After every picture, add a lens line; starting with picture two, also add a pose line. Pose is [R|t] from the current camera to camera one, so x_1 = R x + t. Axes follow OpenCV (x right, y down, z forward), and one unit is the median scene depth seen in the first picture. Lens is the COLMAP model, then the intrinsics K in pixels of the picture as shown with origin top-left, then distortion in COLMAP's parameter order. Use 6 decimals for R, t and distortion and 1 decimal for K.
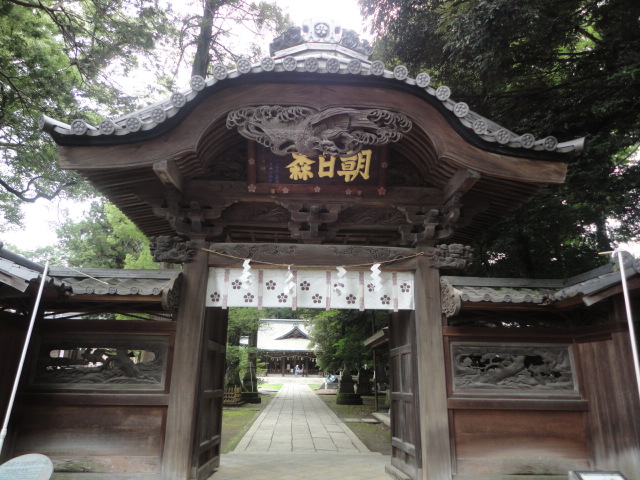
lens RADIAL K [[455.7, 0, 320.0], [0, 455.7, 240.0], [0, 0, 1]] dist [0.000064, -0.004705]
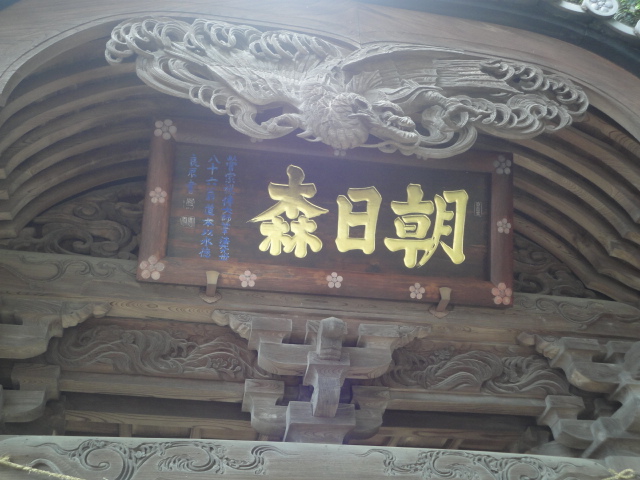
lens RADIAL K [[707.5, 0, 320.0], [0, 707.5, 240.0], [0, 0, 1]] dist [0.055987, -0.009556]
pose [[0.988761, 0.044486, 0.142731, -0.099637], [0.025274, 0.891225, -0.452857, 0.116466], [-0.147351, 0.451375, 0.880084, 0.487765]]
